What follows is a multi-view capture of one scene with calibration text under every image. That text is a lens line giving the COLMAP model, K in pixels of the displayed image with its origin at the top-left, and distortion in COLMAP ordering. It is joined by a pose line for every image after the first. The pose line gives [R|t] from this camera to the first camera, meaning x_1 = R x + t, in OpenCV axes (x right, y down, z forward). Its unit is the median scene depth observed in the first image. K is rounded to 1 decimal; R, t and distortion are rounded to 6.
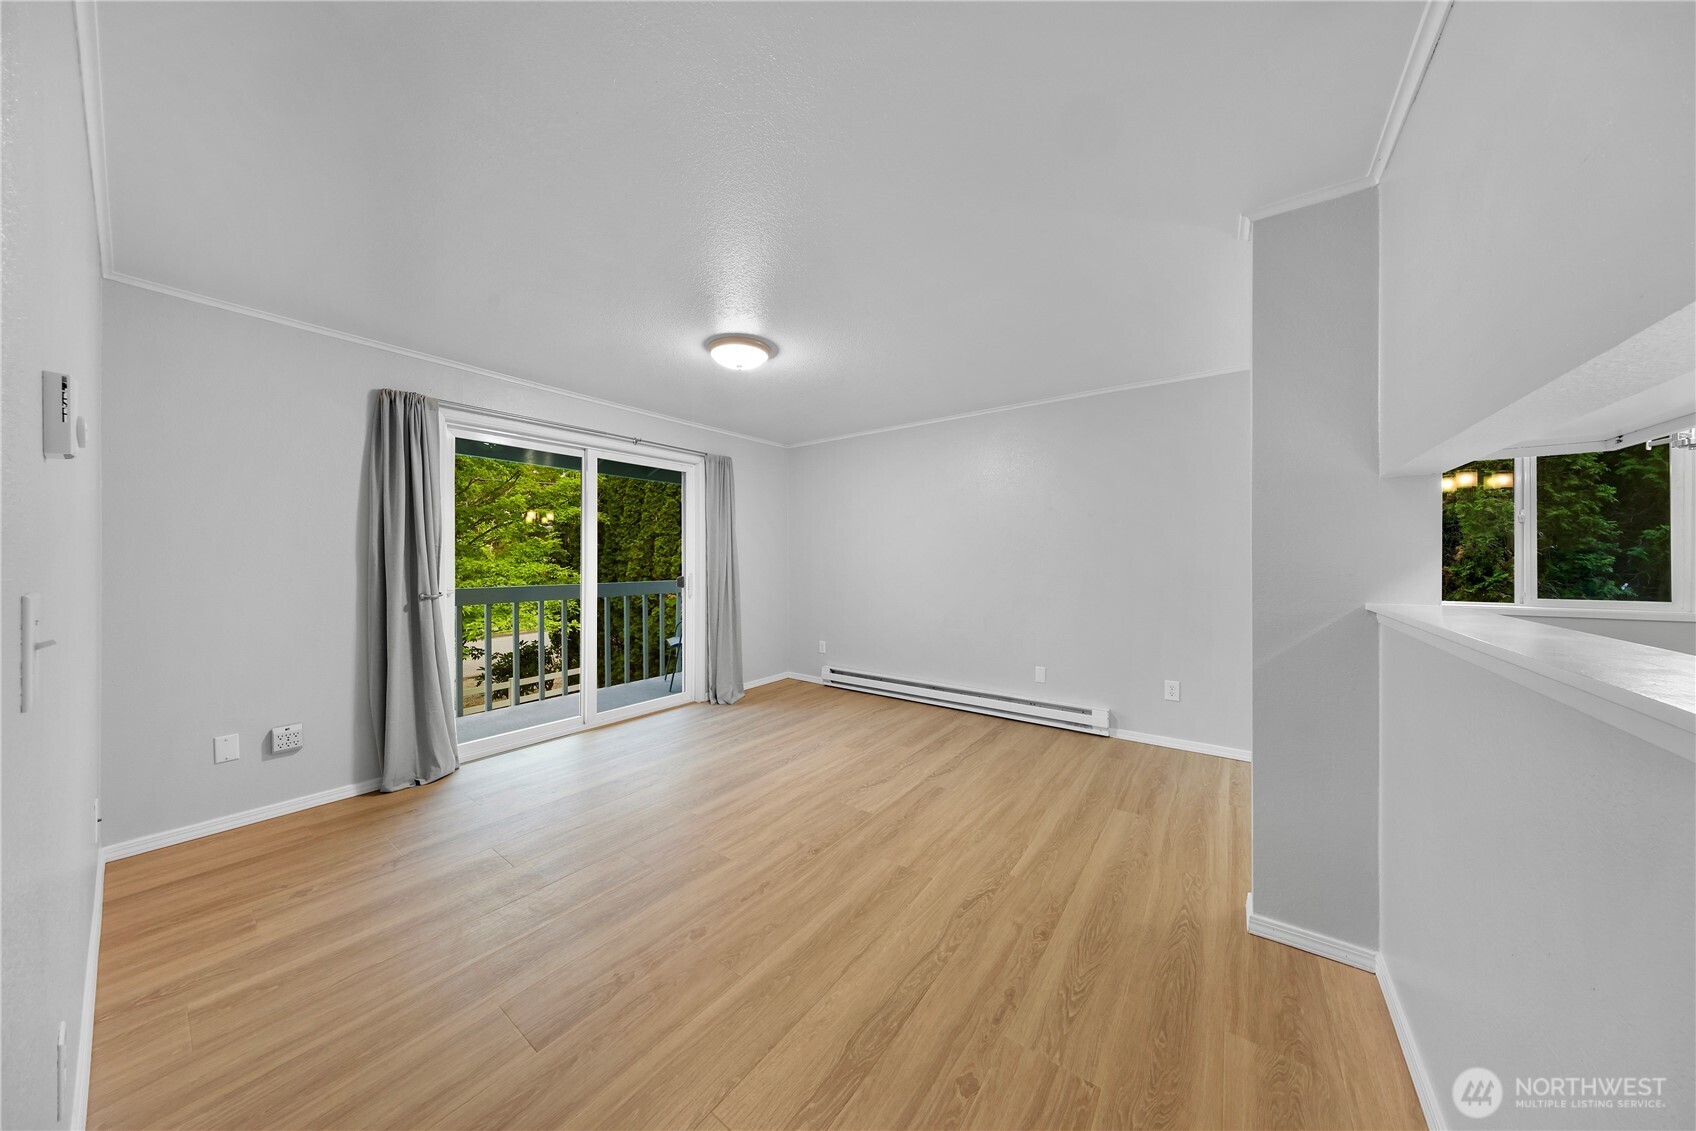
lens RADIAL K [[524.9, 0, 840.6], [0, 524.9, 563.6], [0, 0, 1]] dist [-0.000182, -0.000037]
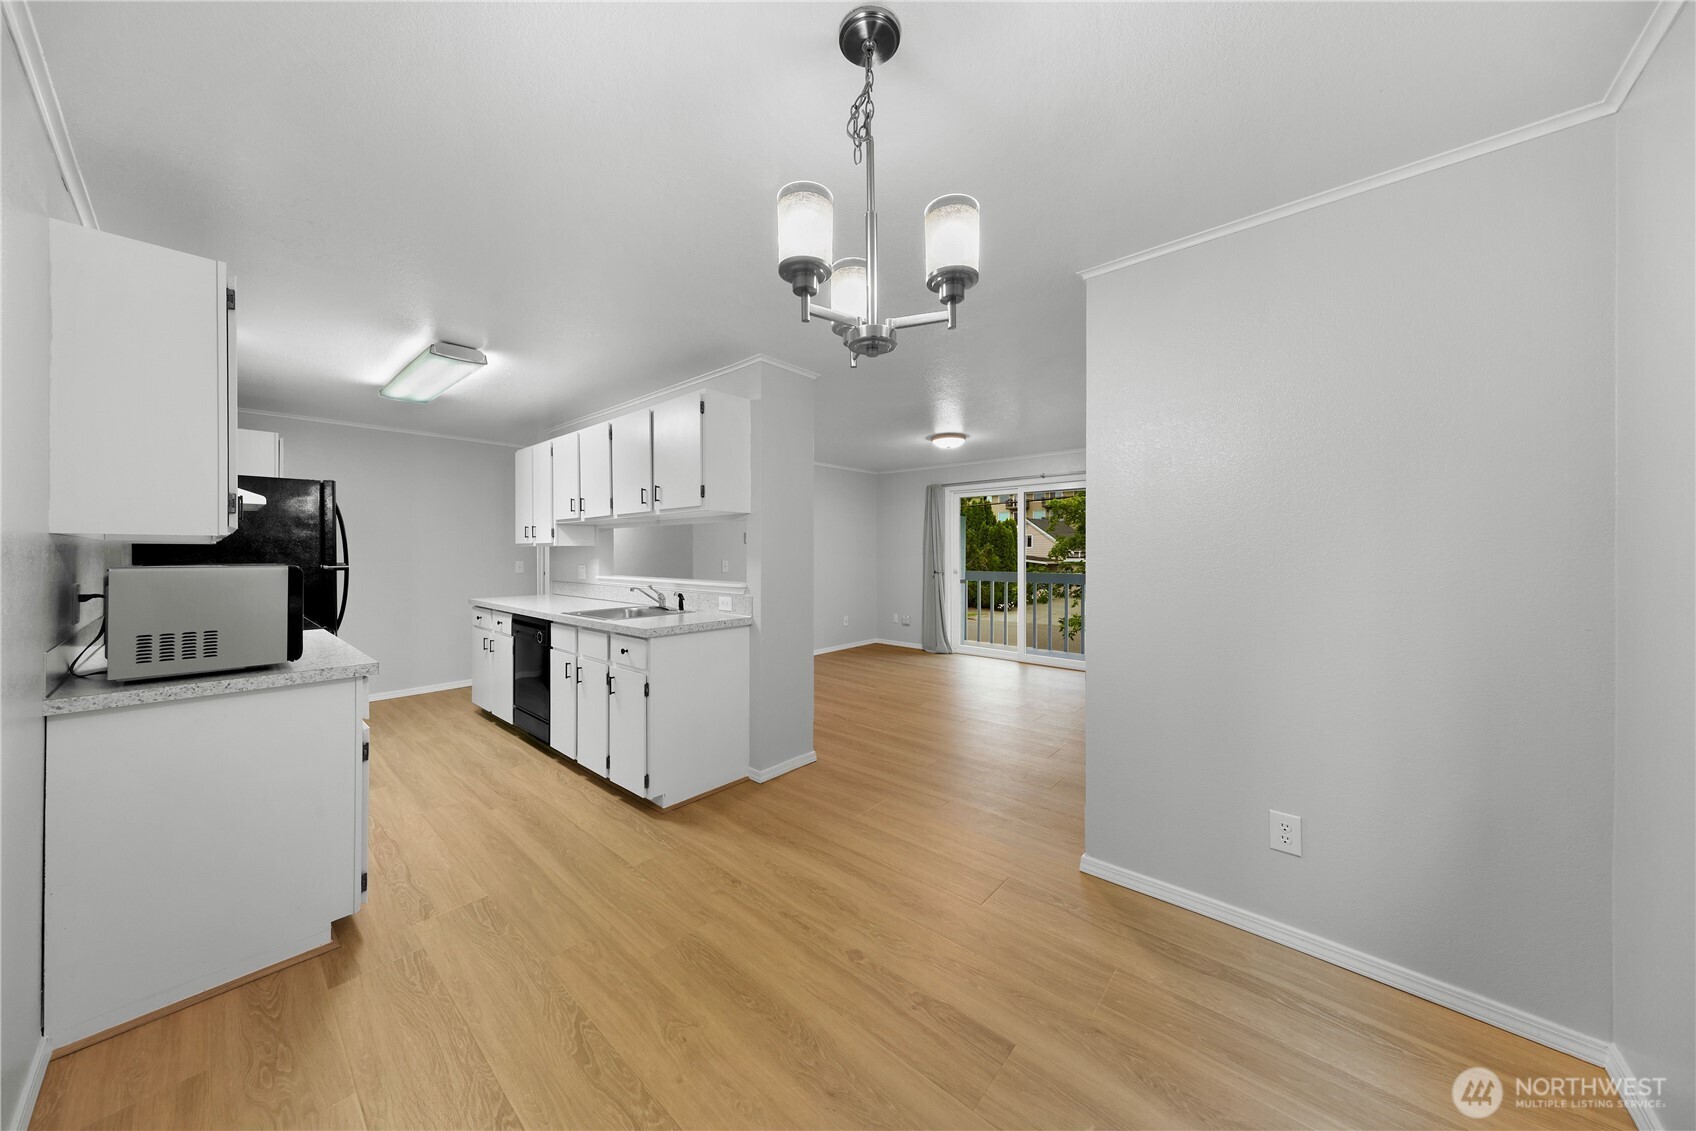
lens RADIAL K [[559.7, 0, 844.4], [0, 559.7, 552.1], [0, 0, 1]] dist [0.001357, 0.000162]
pose [[-0.079748, 0.001248, -0.996814, 1.433238], [-0.008309, 0.999964, 0.001917, -0.022023], [0.996780, 0.008435, -0.079735, 0.675992]]
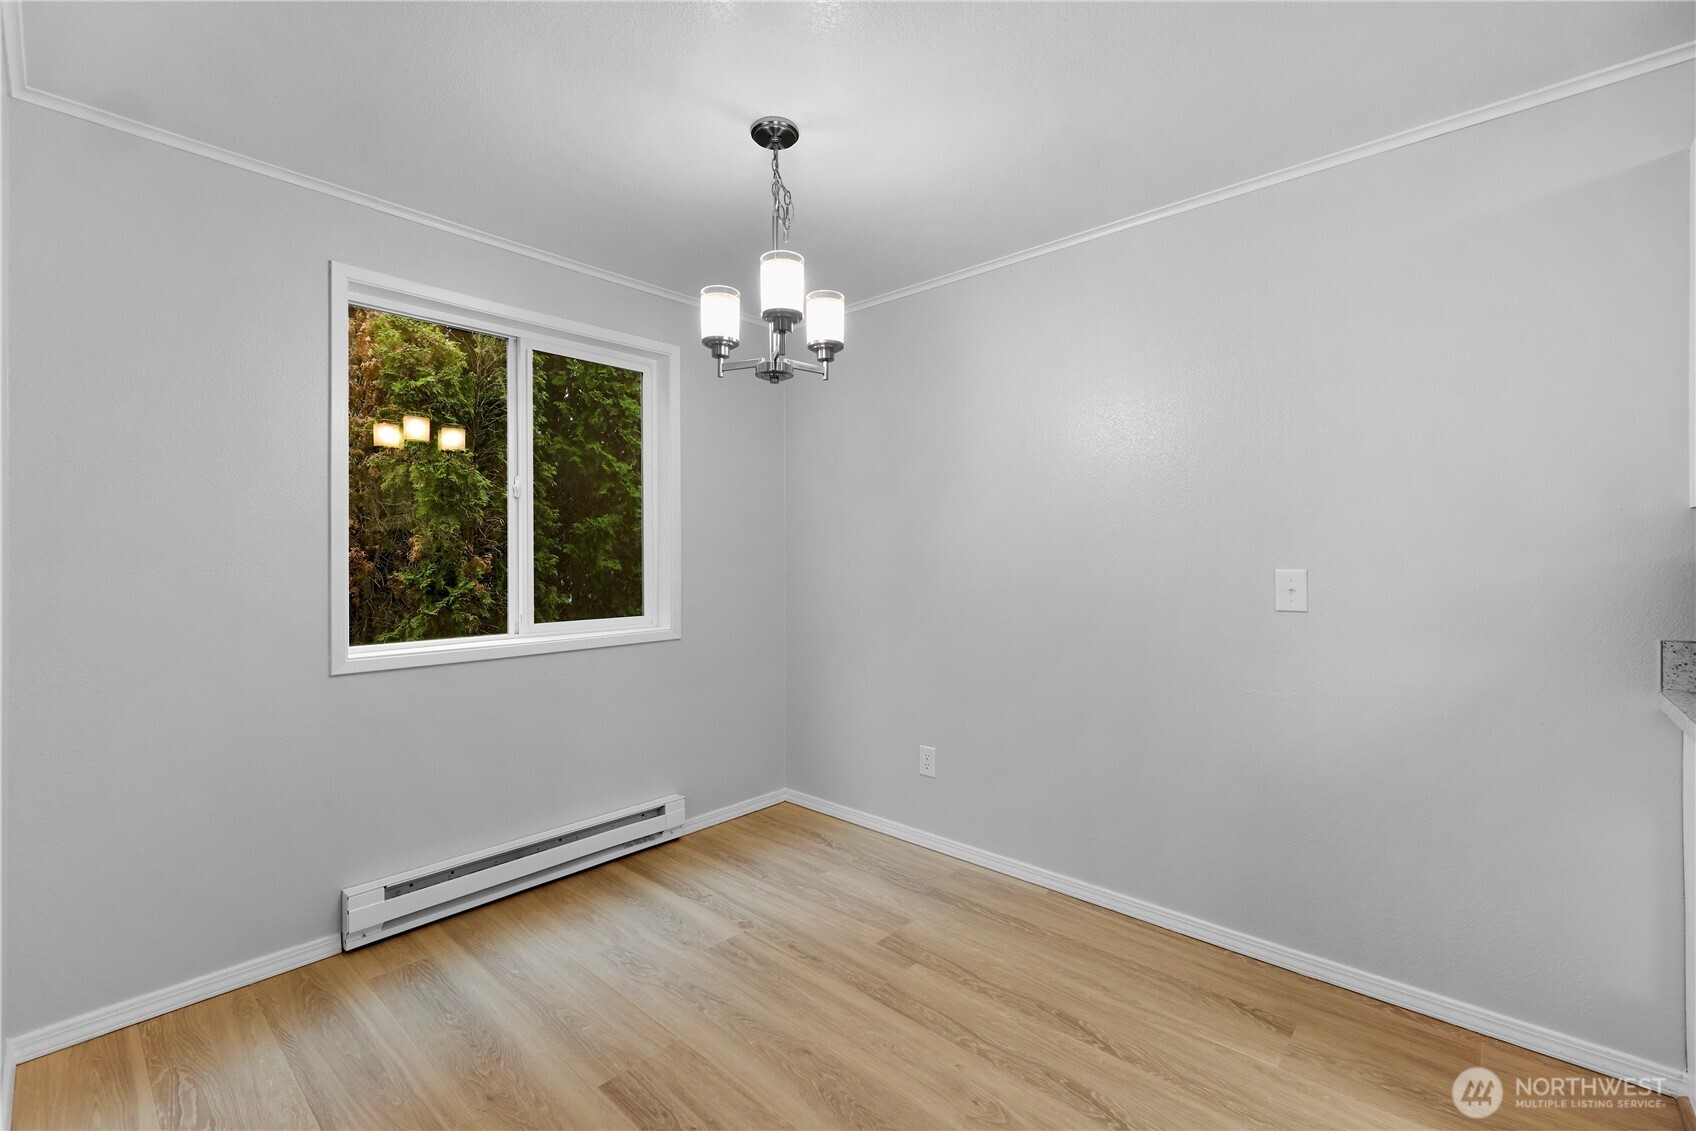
lens RADIAL K [[714.9, 0, 848.0], [0, 714.9, 565.5], [0, 0, 1]] dist [-0.014859, 0.000105]
pose [[0.086518, -0.010314, 0.996197, 0.534017], [0.008708, 0.999916, 0.009596, -0.006191], [-0.996212, 0.007845, 0.086601, 0.560662]]
